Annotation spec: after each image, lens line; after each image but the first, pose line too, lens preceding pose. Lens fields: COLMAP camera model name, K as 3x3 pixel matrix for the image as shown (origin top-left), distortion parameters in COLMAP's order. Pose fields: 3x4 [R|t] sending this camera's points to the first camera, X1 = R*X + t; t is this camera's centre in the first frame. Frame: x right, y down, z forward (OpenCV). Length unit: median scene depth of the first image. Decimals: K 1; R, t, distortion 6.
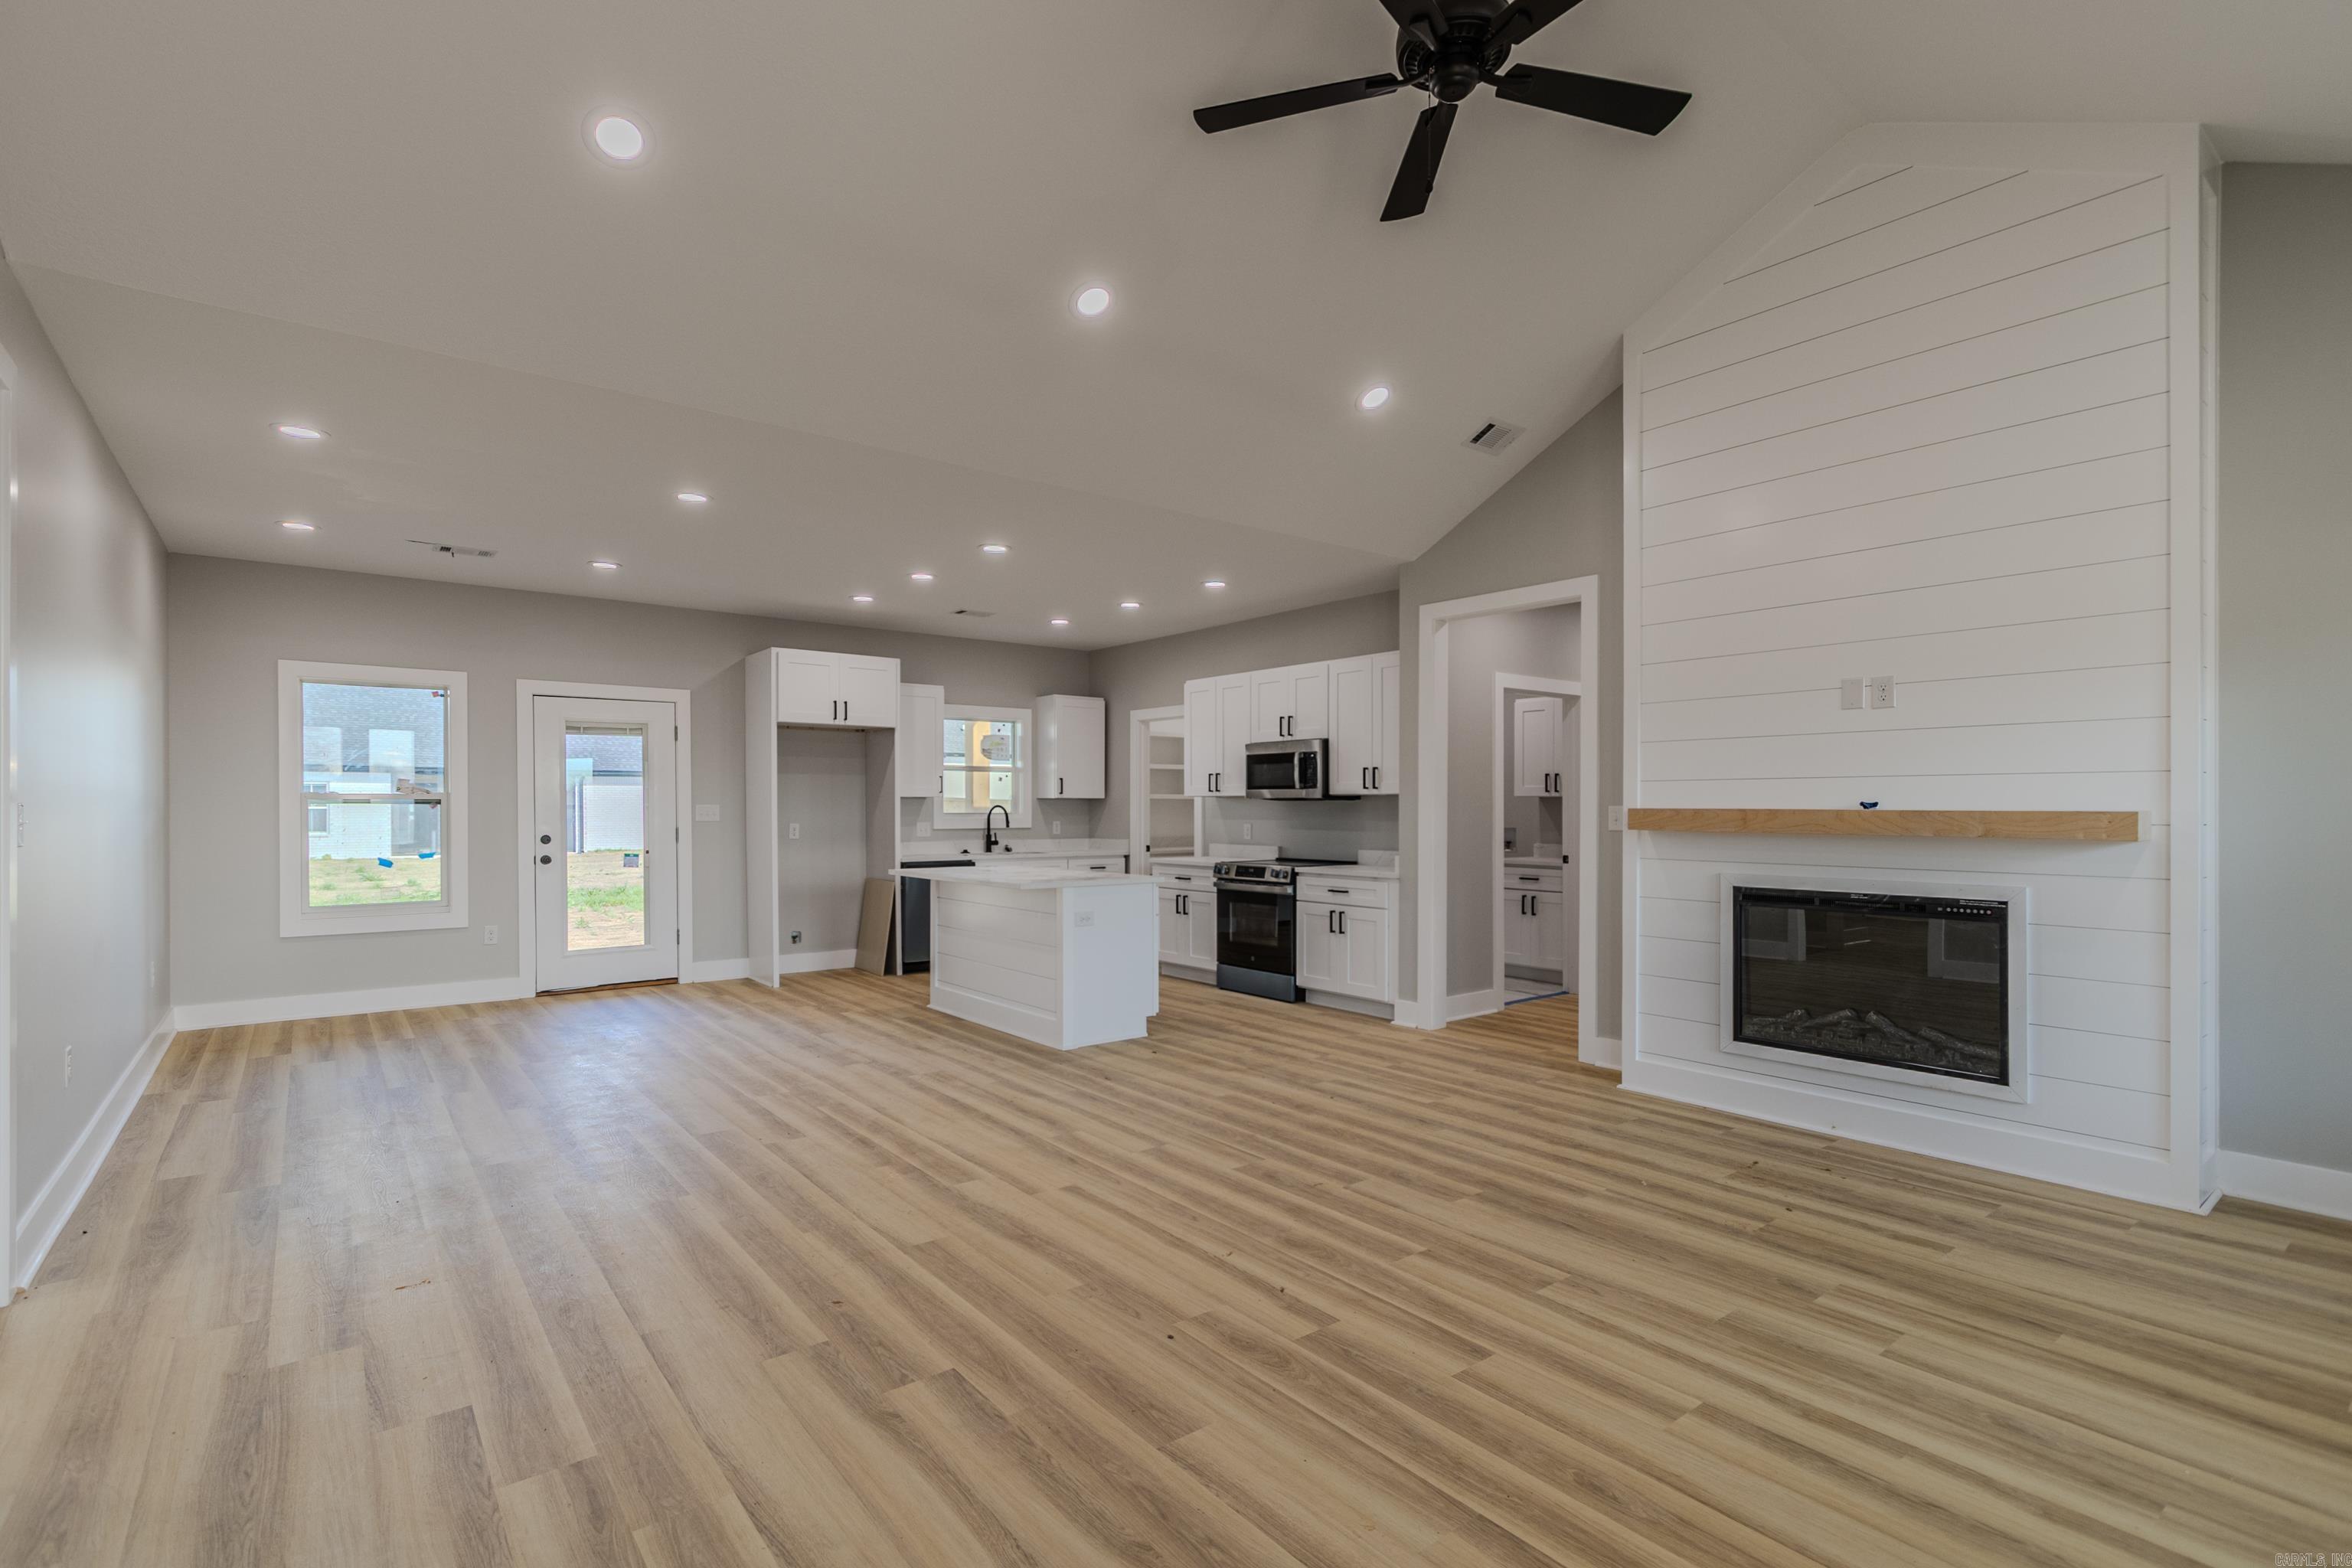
lens RADIAL K [[1078.0, 0, 1147.9], [0, 1078.0, 809.9], [0, 0, 1]] dist [0.008387, -0.003307]
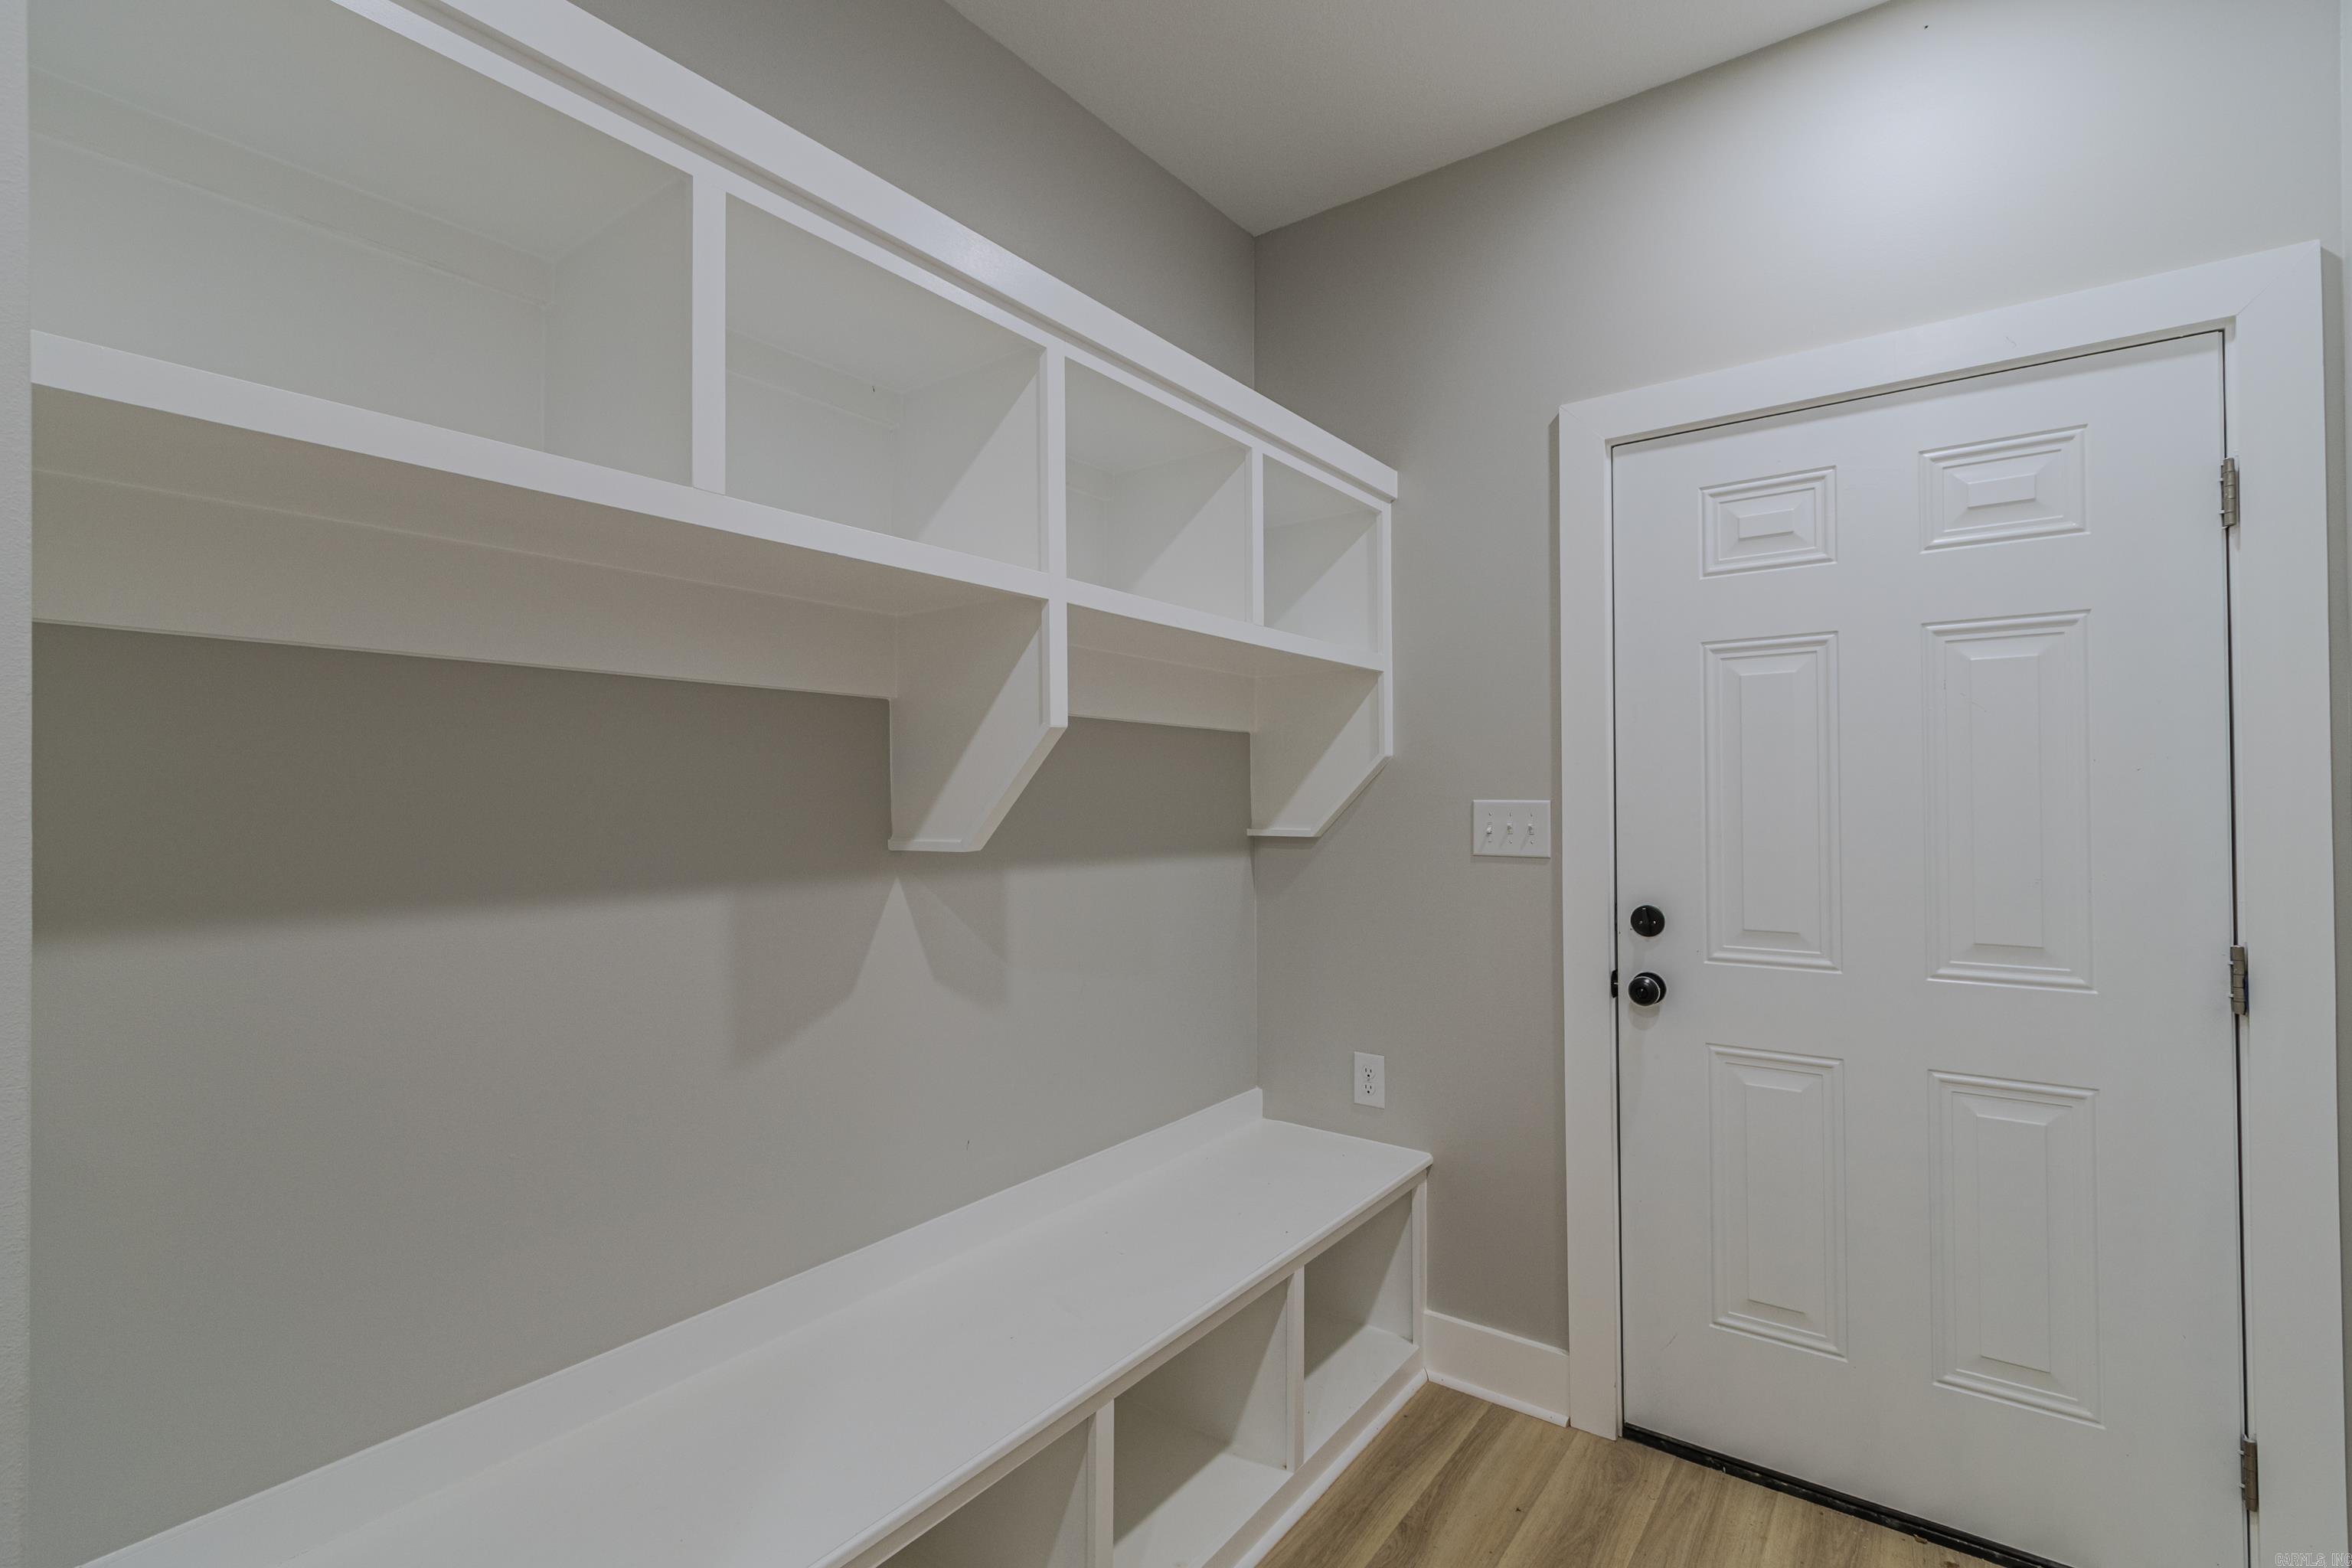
lens RADIAL K [[1078.0, 0, 1170.9], [0, 1078.0, 792.0], [0, 0, 1]] dist [0.008387, -0.003307]
pose [[0.276545, -0.003456, -0.960995, -0.483481], [-0.000904, 0.999992, -0.003856, -0.010607], [0.961001, 0.001936, 0.276539, 1.242776]]
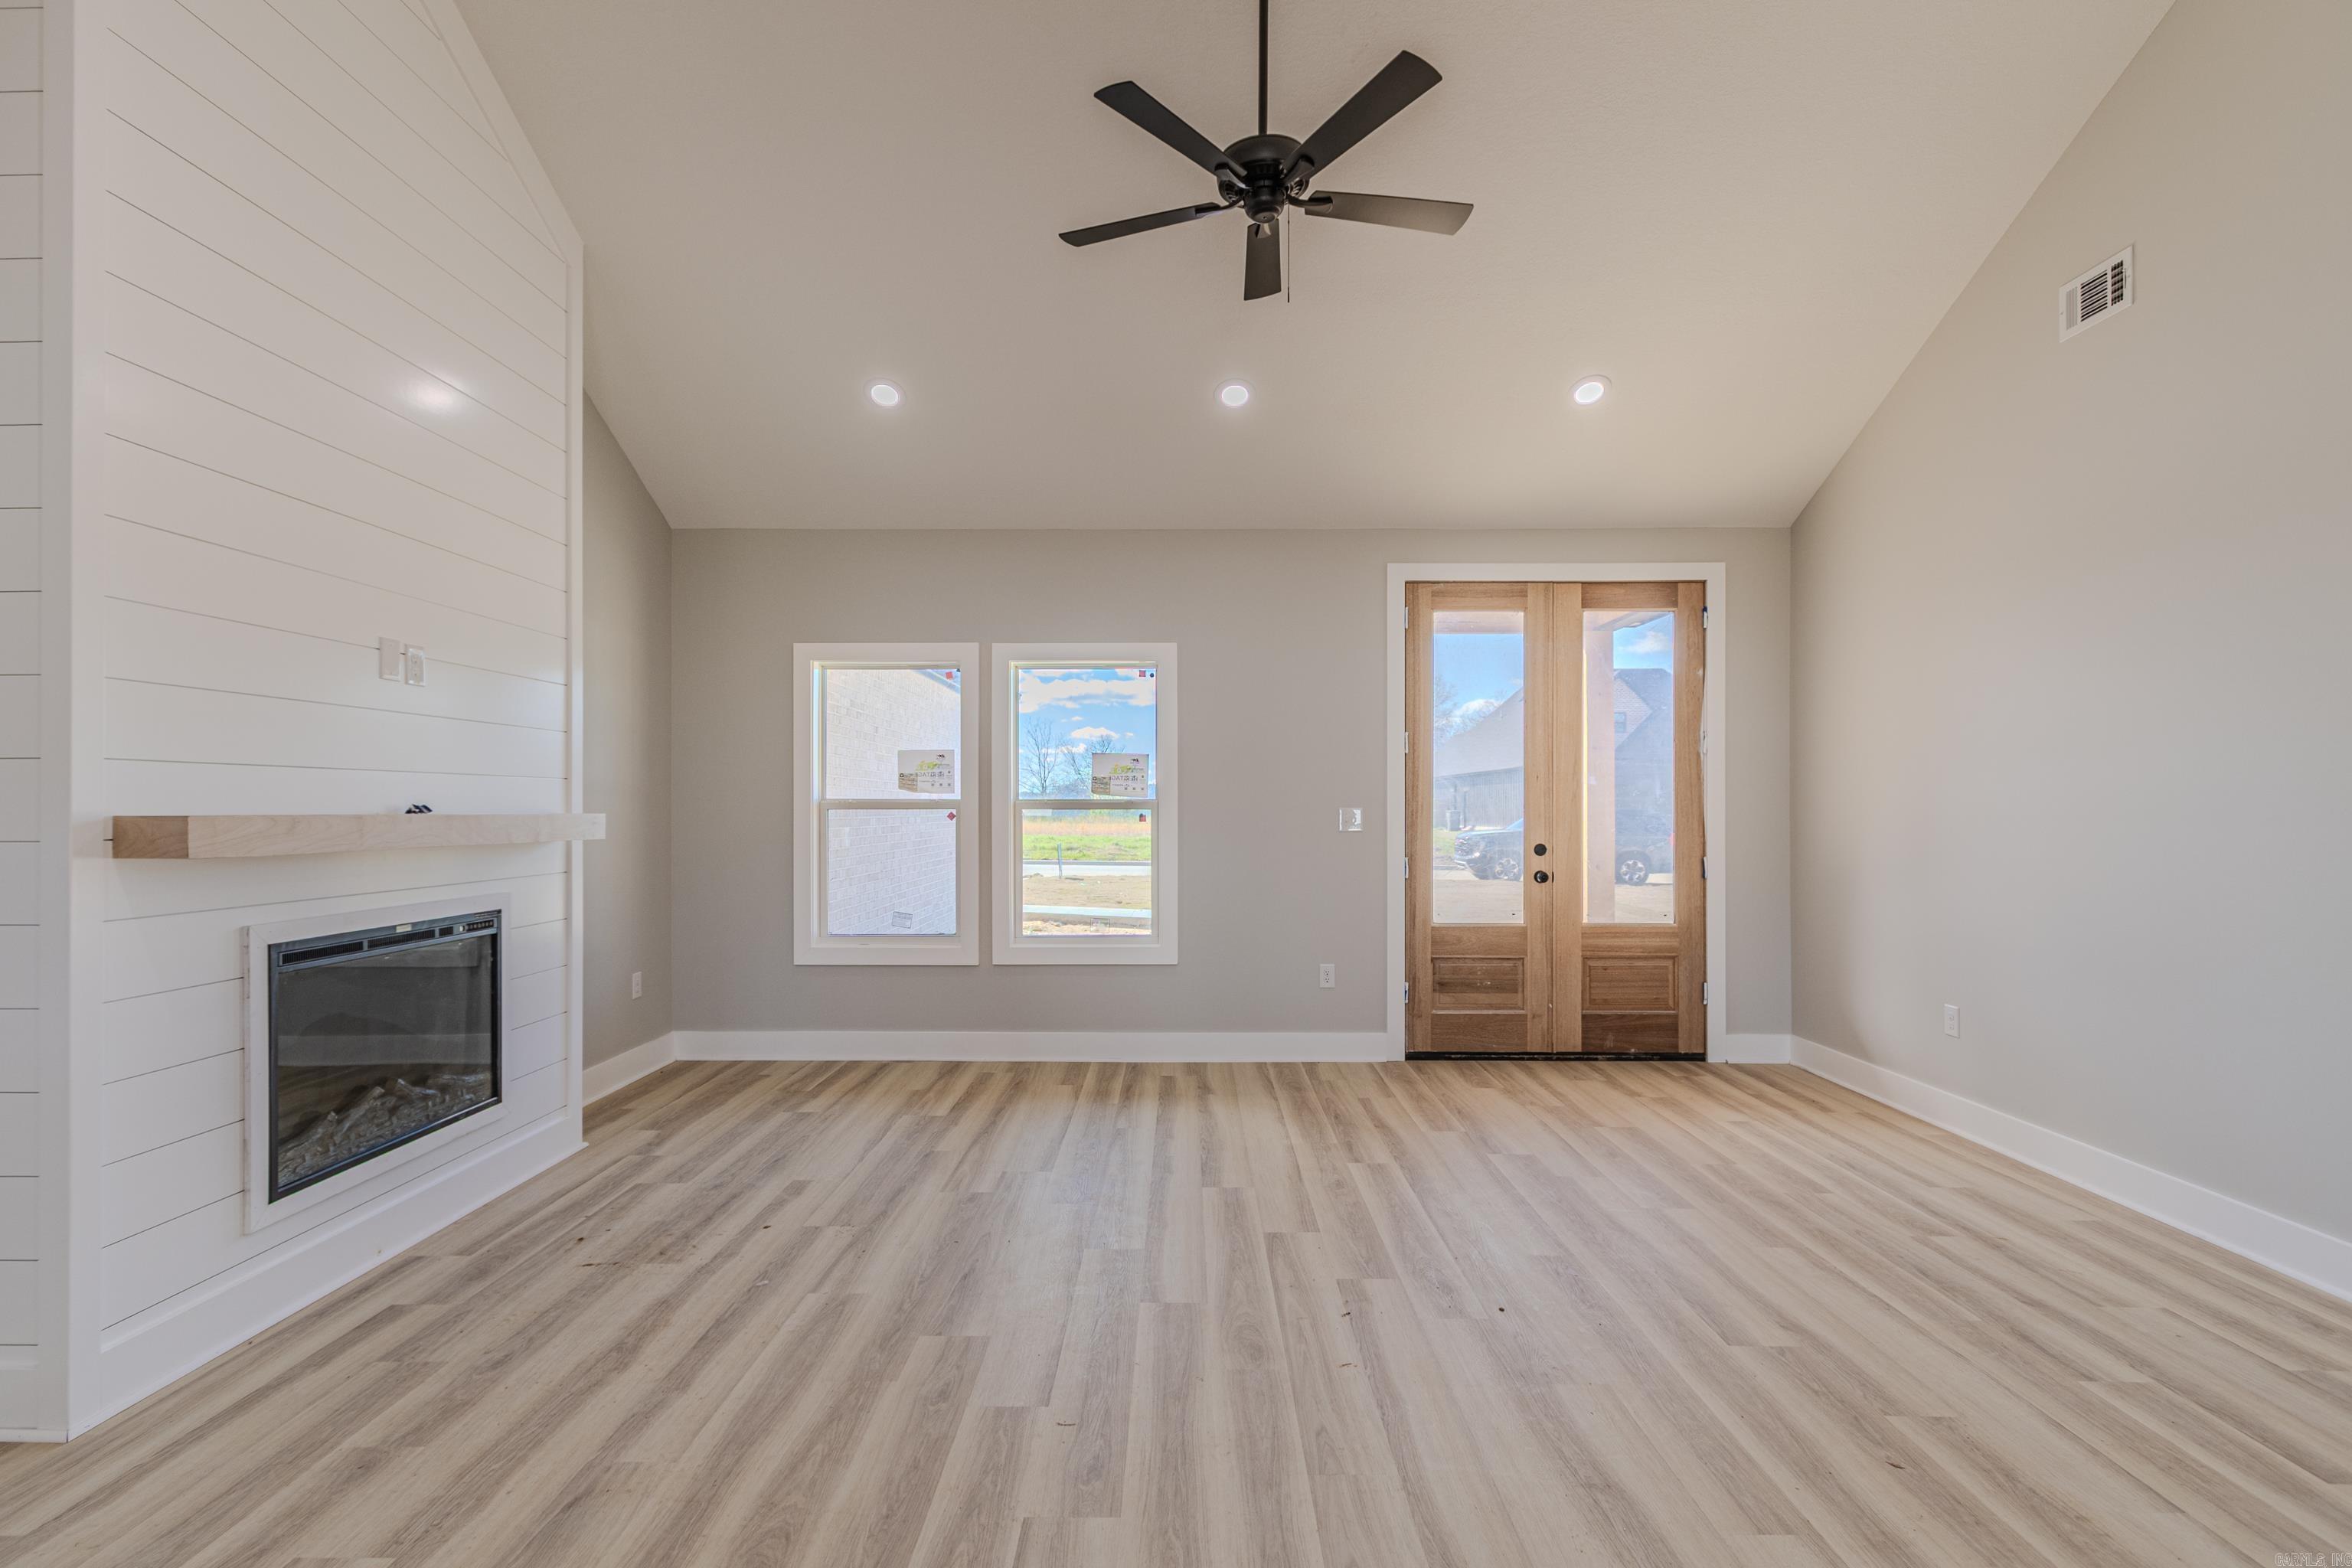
lens RADIAL K [[1078.0, 0, 1170.9], [0, 1078.0, 809.8], [0, 0, 1]] dist [0.008387, -0.003307]
pose [[-0.785024, -0.001515, 0.619463, -0.214171], [0.002468, 0.999981, 0.005573, -0.005400], [-0.619460, 0.005903, -0.785006, 1.143303]]
